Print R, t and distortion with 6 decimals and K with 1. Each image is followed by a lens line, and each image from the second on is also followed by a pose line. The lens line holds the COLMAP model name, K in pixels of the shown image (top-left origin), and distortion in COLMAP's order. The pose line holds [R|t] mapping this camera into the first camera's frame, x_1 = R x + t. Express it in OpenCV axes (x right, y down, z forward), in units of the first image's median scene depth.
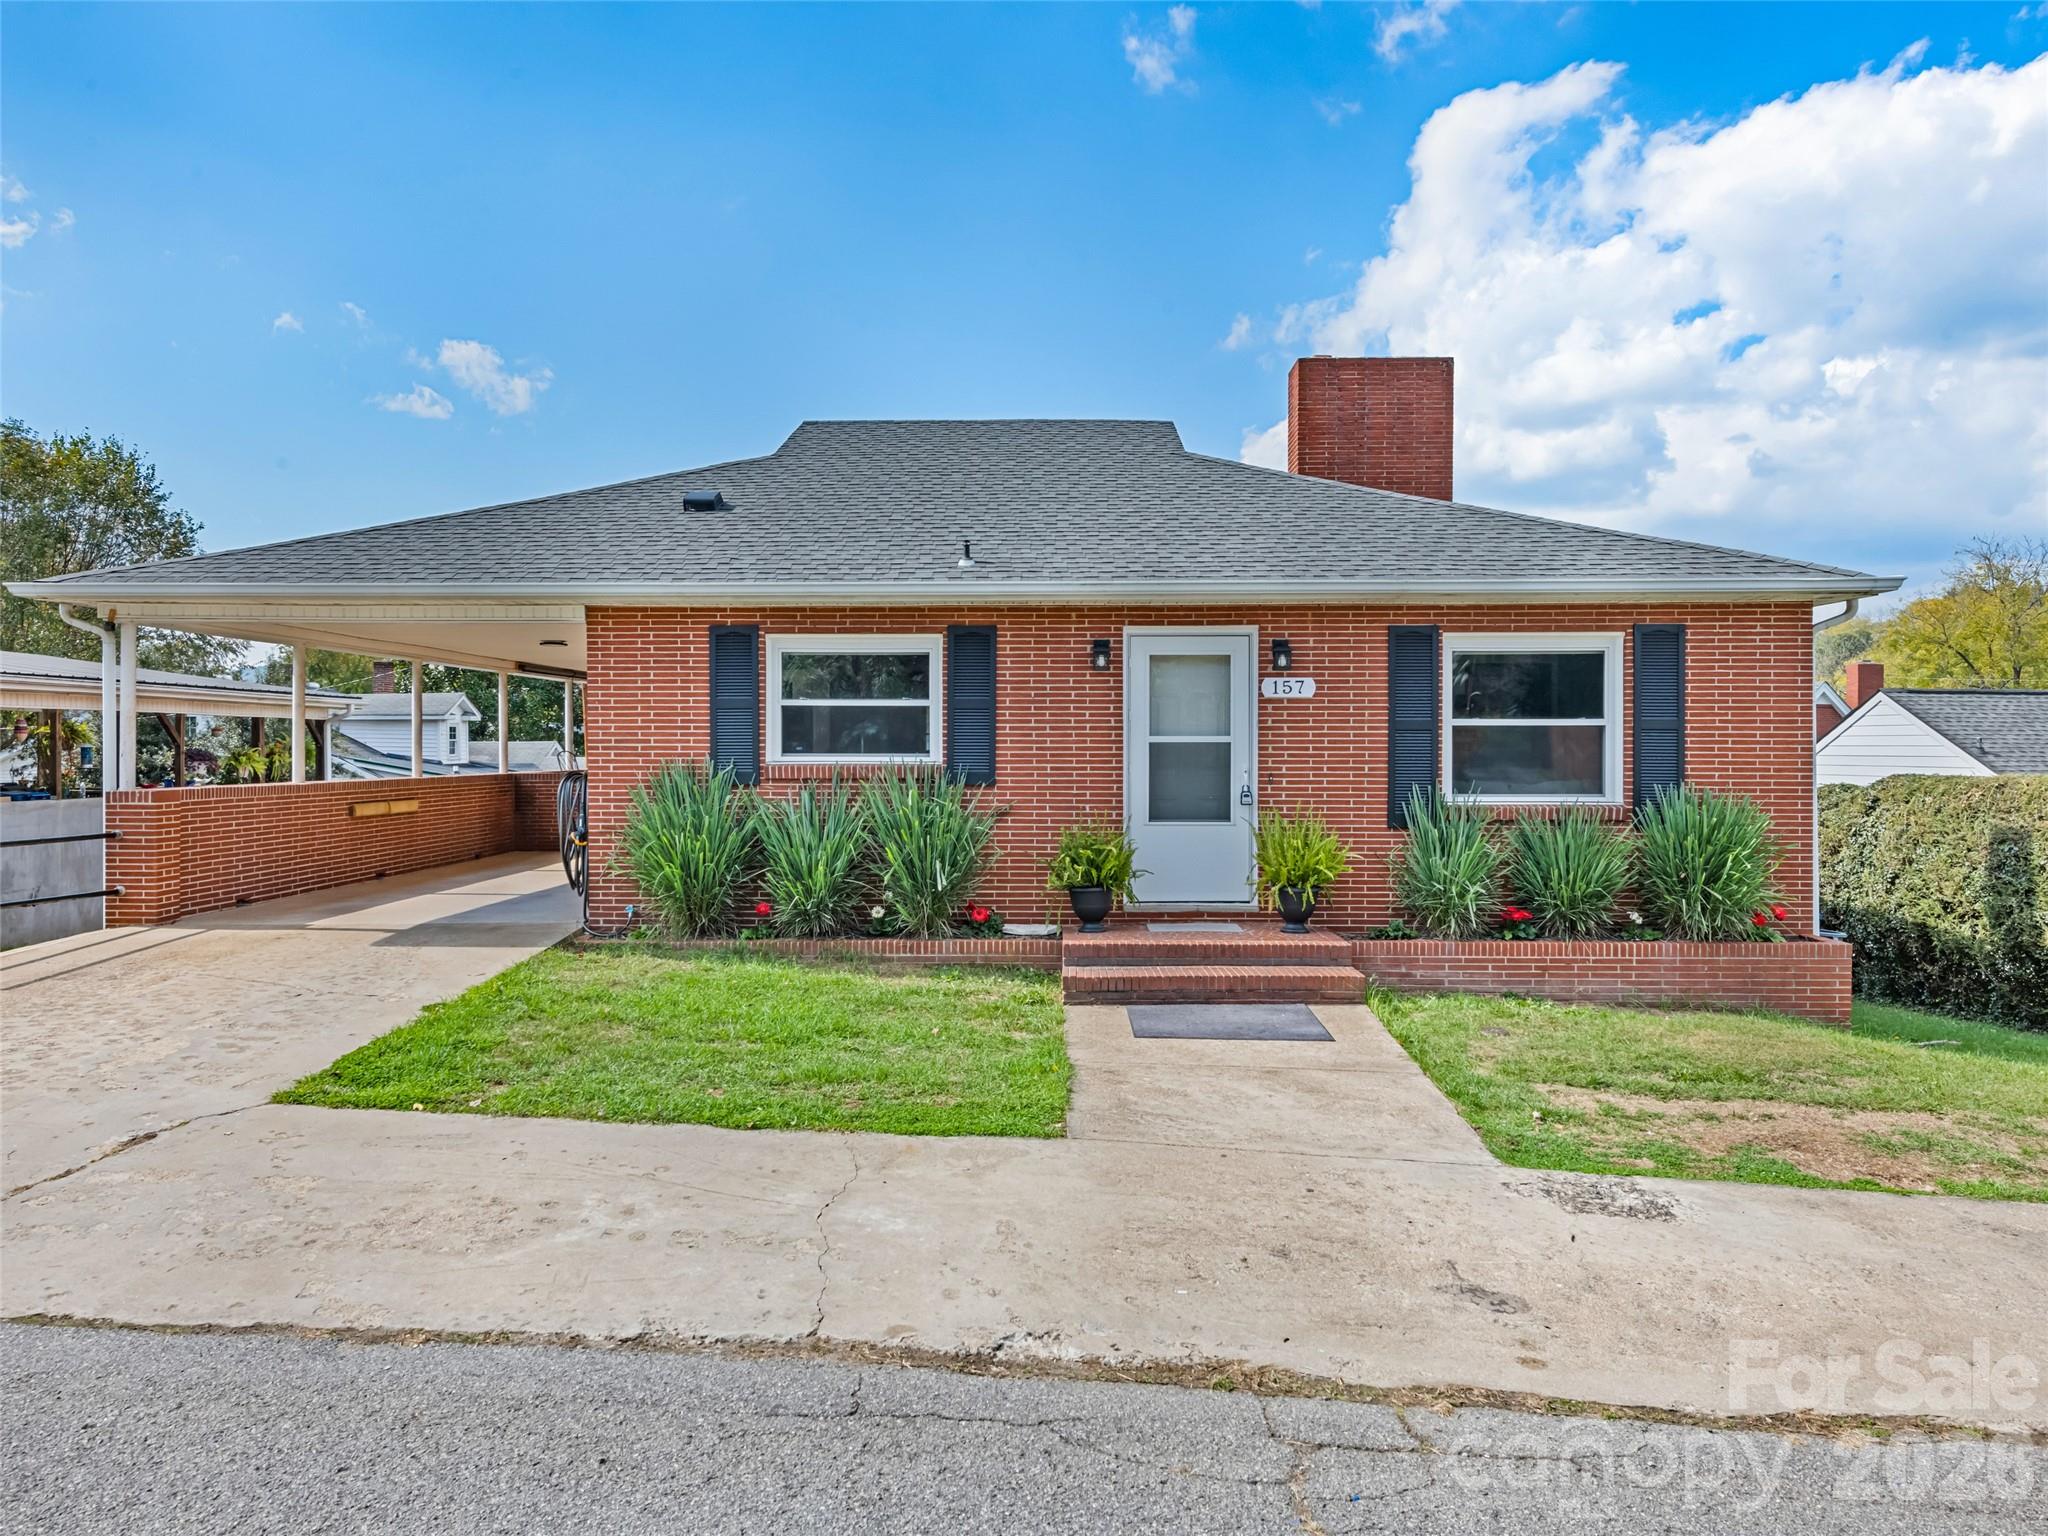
lens RADIAL K [[1356.1, 0, 1024.0], [0, 1356.1, 768.0], [0, 0, 1]] dist [0.021665, -0.000049]
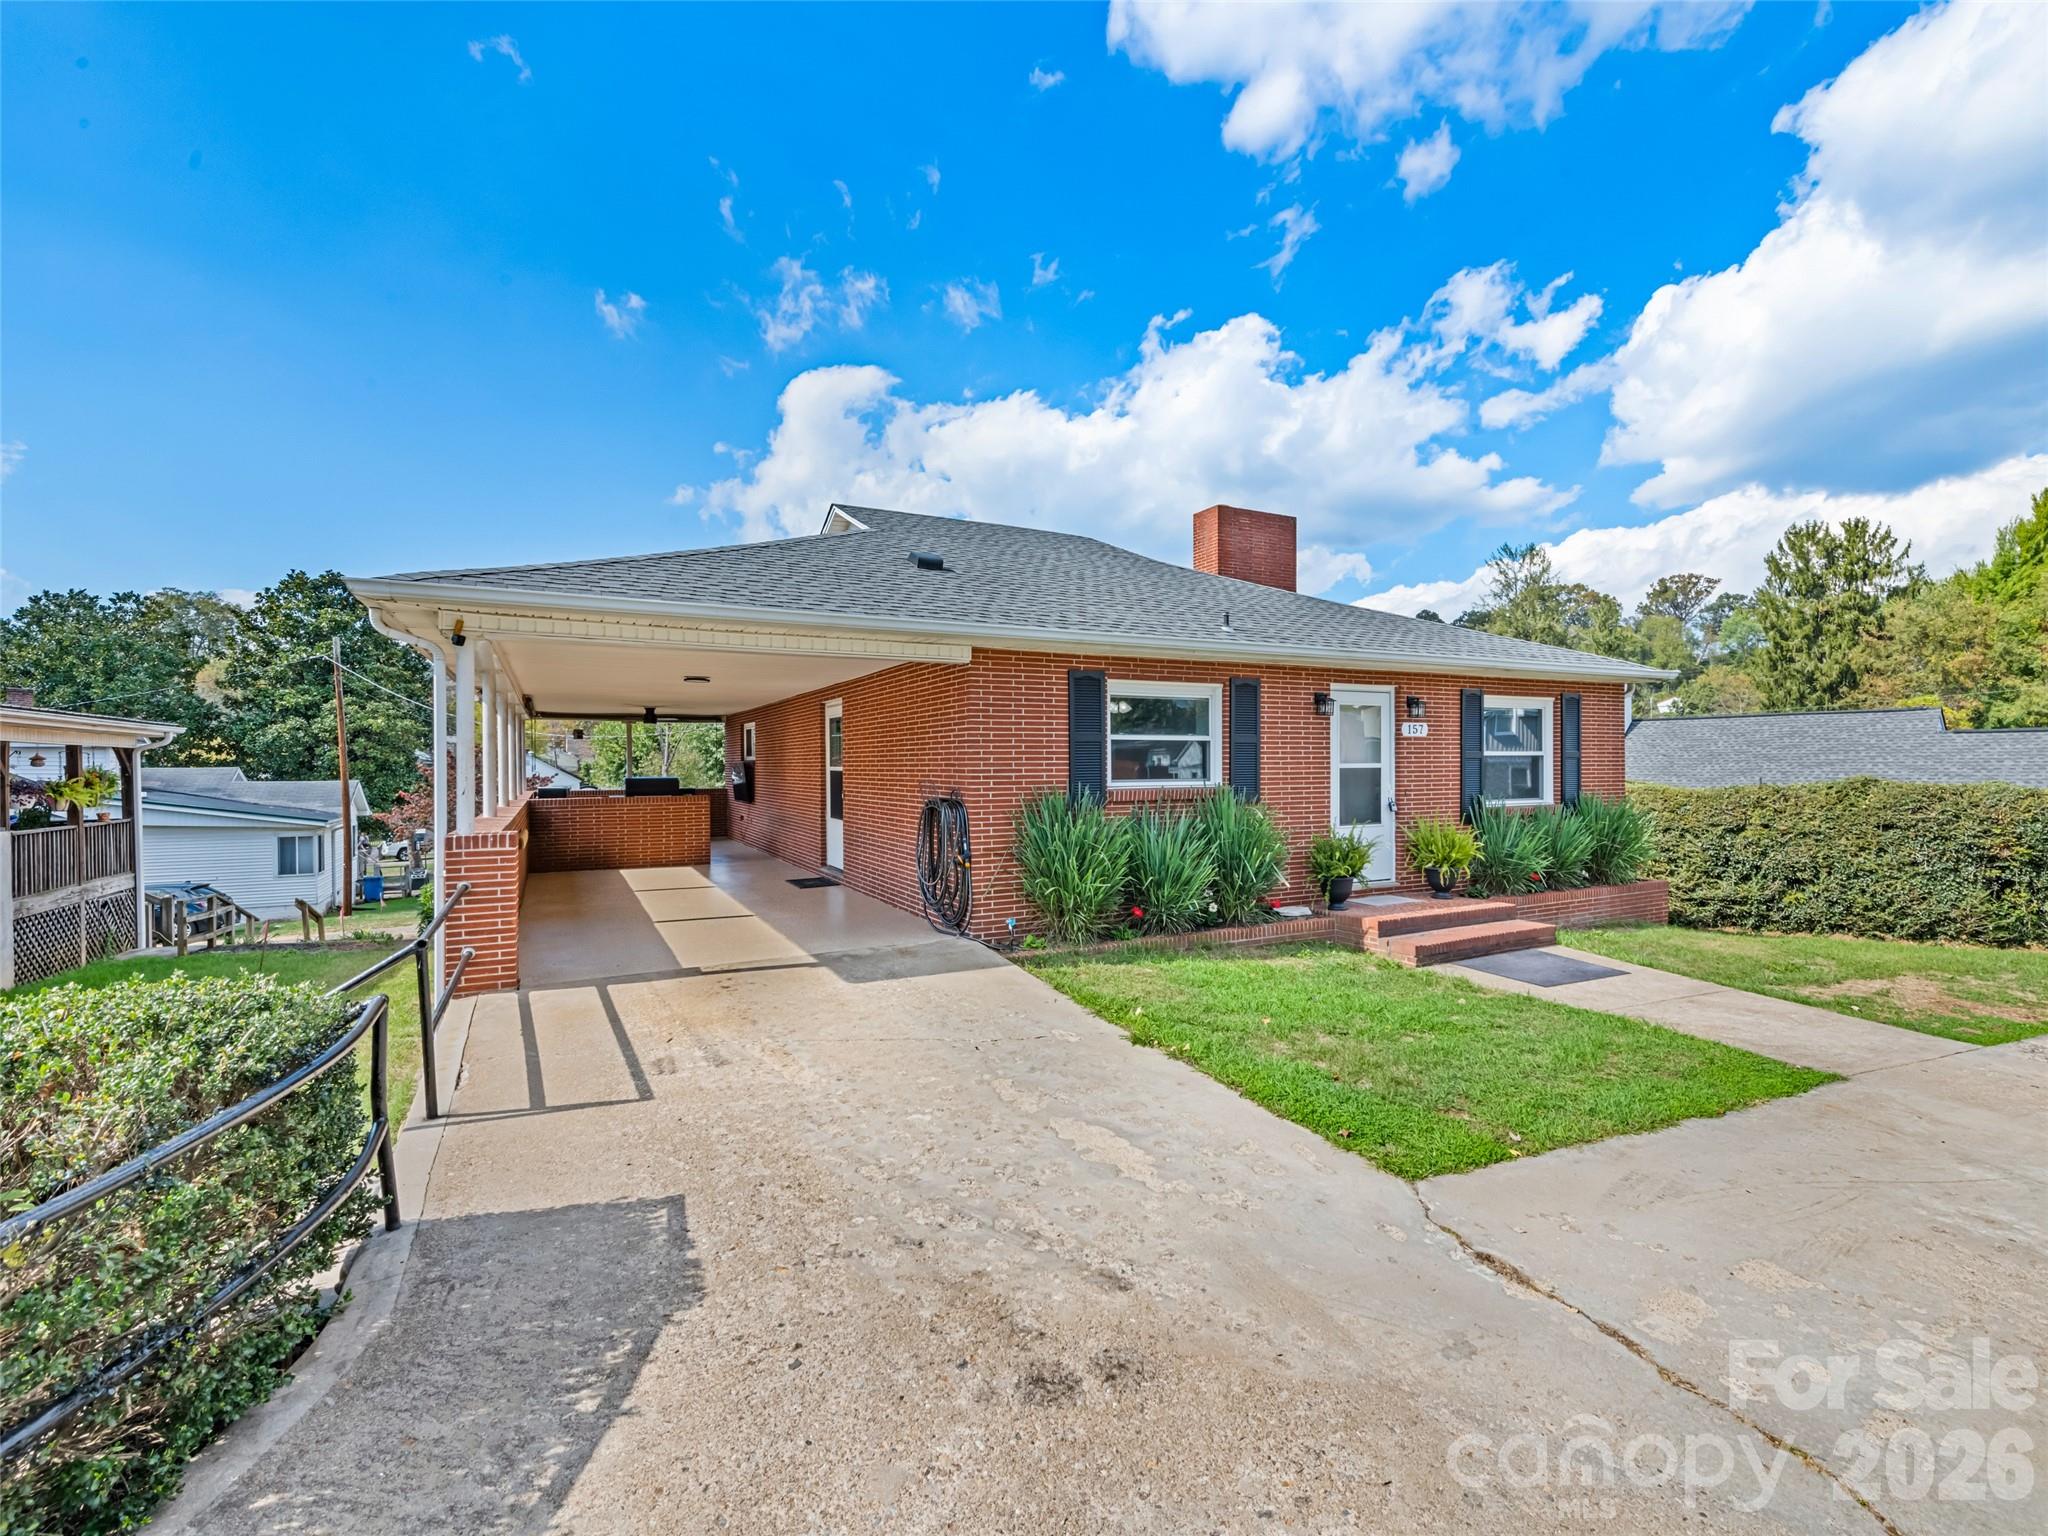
lens RADIAL K [[942.5, 0, 1024.0], [0, 942.5, 768.0], [0, 0, 1]] dist [0.011441, 0.000098]
pose [[0.868413, -0.008774, 0.495765, -0.665012], [0.002096, 0.999899, 0.014024, -0.033301], [-0.495838, -0.011140, 0.868344, 0.327319]]
